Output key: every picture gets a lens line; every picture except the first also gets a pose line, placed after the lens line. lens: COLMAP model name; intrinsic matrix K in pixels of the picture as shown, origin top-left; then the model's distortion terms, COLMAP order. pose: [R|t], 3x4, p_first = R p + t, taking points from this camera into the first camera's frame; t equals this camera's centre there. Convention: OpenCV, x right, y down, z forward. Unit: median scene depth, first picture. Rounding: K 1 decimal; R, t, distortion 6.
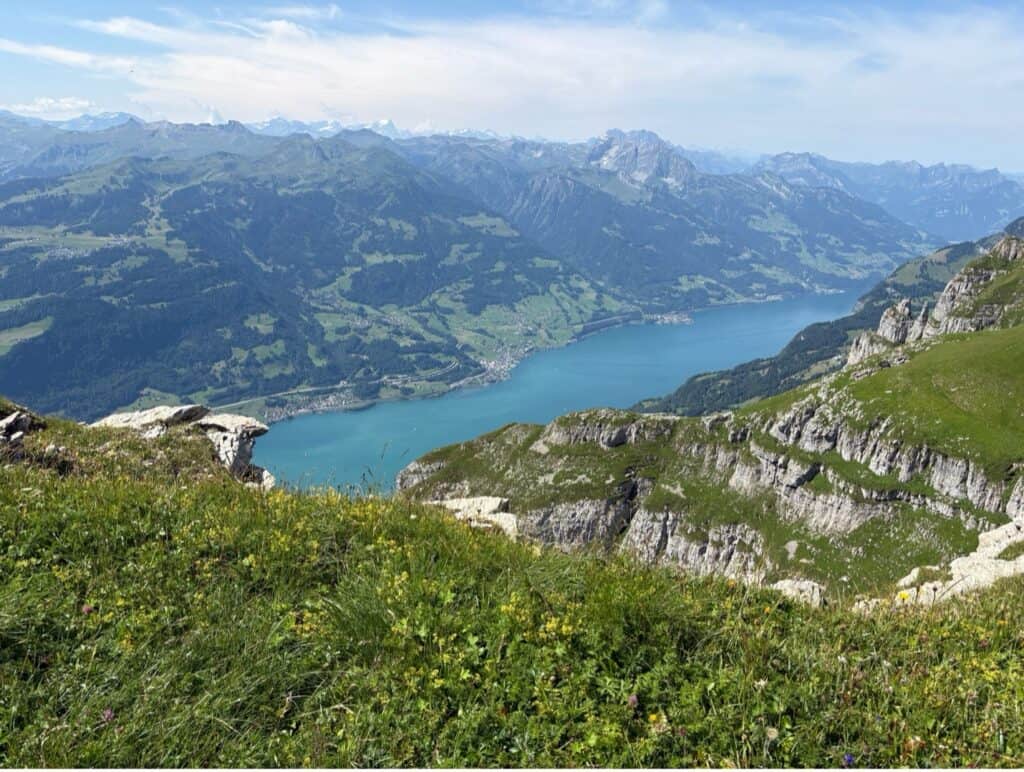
lens RADIAL K [[838.5, 0, 512.0], [0, 838.5, 386.0], [0, 0, 1]] dist [0.011309, 0.005778]
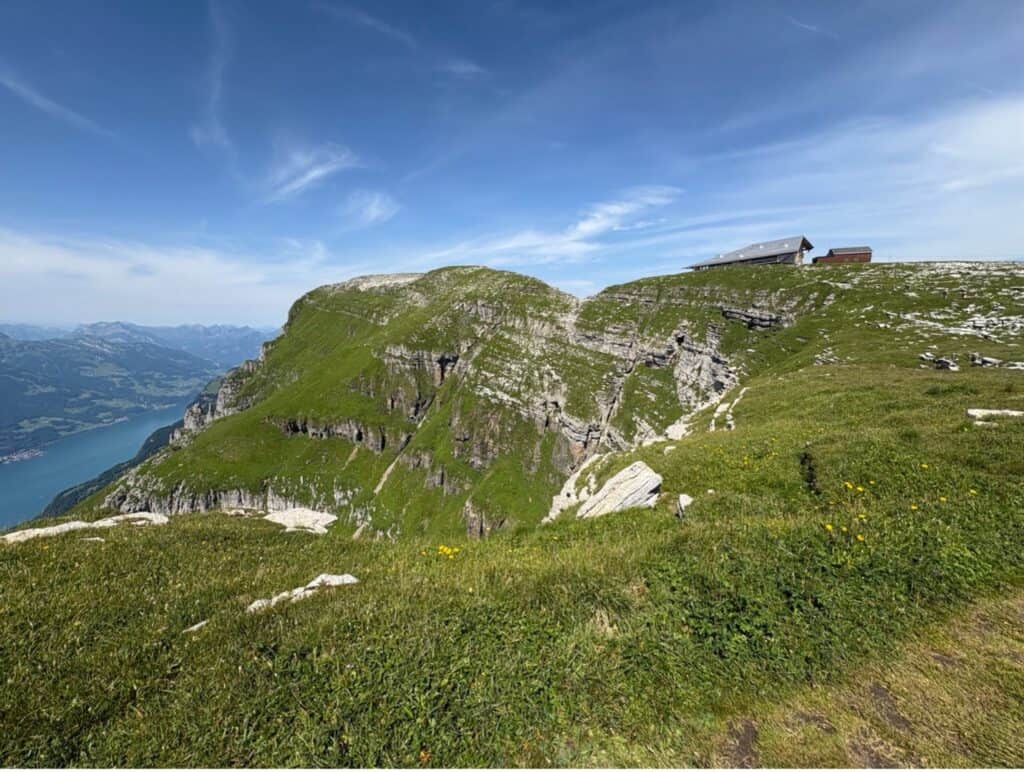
lens RADIAL K [[838.5, 0, 512.0], [0, 838.5, 386.0], [0, 0, 1]] dist [0.011309, 0.005778]
pose [[0.250592, -0.143783, 0.957356, -0.874564], [0.268376, 0.960468, 0.074002, -0.084794], [-0.930150, 0.238386, 0.279273, -0.043769]]
